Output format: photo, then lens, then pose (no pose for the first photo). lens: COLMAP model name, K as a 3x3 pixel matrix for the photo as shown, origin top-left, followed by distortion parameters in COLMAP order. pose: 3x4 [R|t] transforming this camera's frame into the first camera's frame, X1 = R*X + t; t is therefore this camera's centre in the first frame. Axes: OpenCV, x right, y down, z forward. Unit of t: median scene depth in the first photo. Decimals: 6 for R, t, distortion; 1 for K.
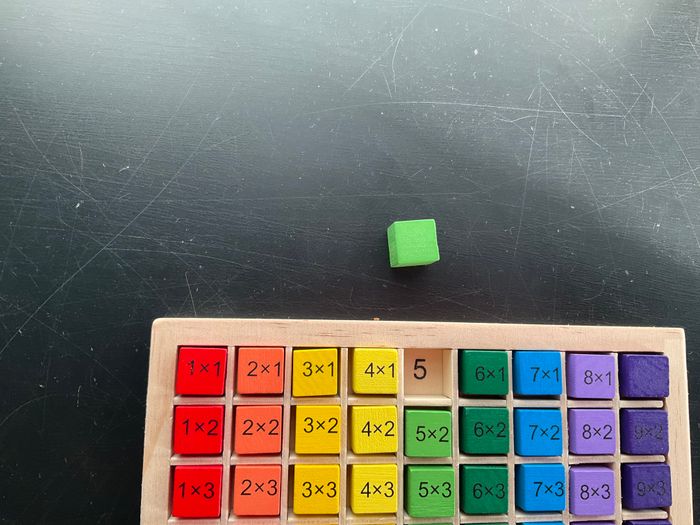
lens RADIAL K [[555.8, 0, 350.0], [0, 555.8, 262.5], [0, 0, 1]] dist [0.095632, -0.199356]
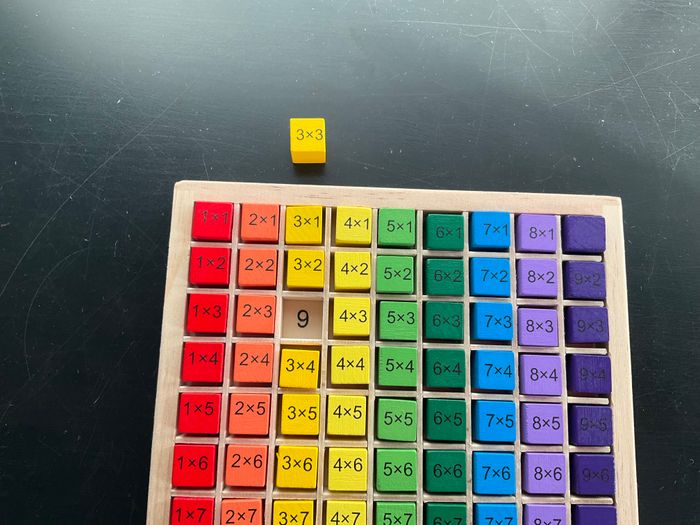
lens RADIAL K [[555.8, 0, 350.0], [0, 555.8, 262.5], [0, 0, 1]] dist [0.095632, -0.199356]
pose [[0.998211, -0.001066, -0.059787, 0.109711], [-0.002166, 0.998541, -0.053964, 0.339424], [0.059758, 0.053997, 0.996751, -0.207775]]
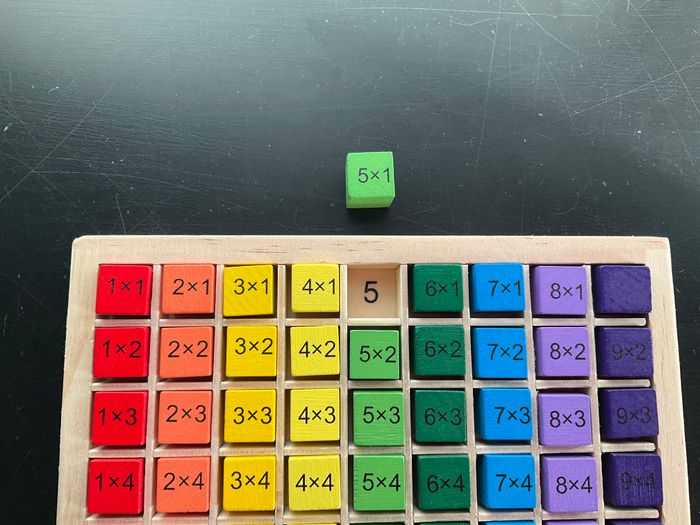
lens RADIAL K [[555.8, 0, 350.0], [0, 555.8, 262.5], [0, 0, 1]] dist [0.095632, -0.199356]
pose [[0.997809, -0.030650, -0.058638, 0.155984], [0.029605, 0.999388, -0.018613, 0.169619], [0.059172, 0.016837, 0.998106, 0.094254]]
